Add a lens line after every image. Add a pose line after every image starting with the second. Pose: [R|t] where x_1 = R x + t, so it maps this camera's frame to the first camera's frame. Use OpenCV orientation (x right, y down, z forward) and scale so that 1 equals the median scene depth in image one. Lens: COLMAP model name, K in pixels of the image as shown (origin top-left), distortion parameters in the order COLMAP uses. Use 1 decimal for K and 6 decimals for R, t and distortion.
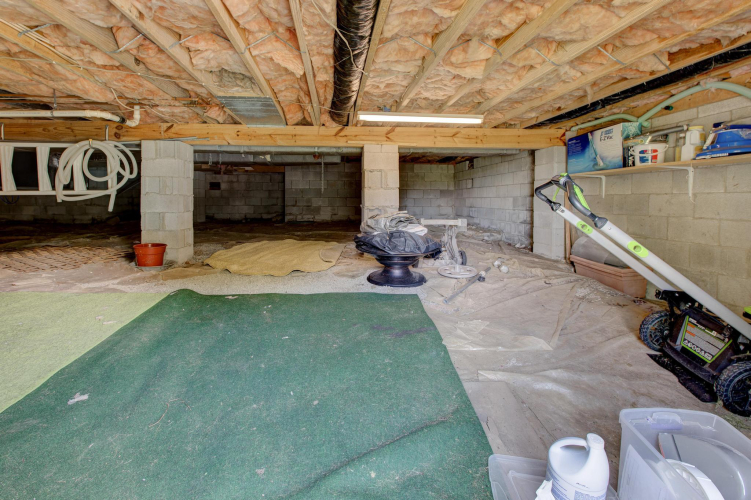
lens RADIAL K [[346.2, 0, 372.8], [0, 346.2, 249.9], [0, 0, 1]] dist [0.000476, -0.001121]
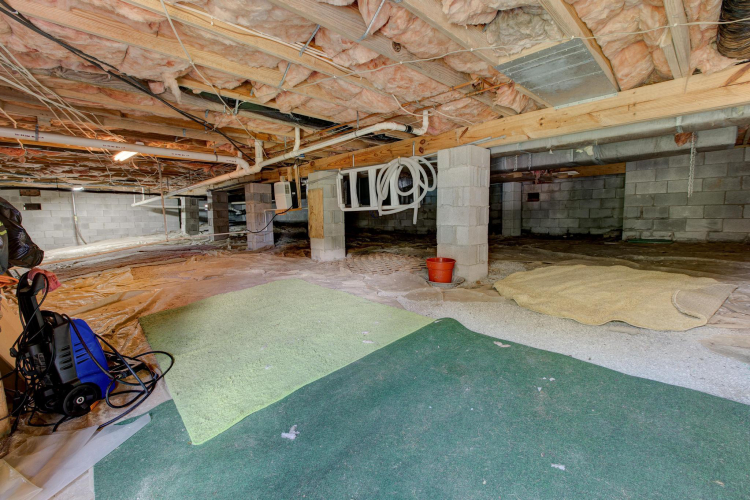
lens RADIAL K [[345.7, 0, 372.4], [0, 345.7, 243.8], [0, 0, 1]] dist [0.000476, -0.001121]
pose [[0.627716, 0.050121, -0.776827, -0.025001], [-0.093384, 0.995567, -0.011225, -0.030859], [0.772821, 0.079590, 0.629614, 0.263750]]
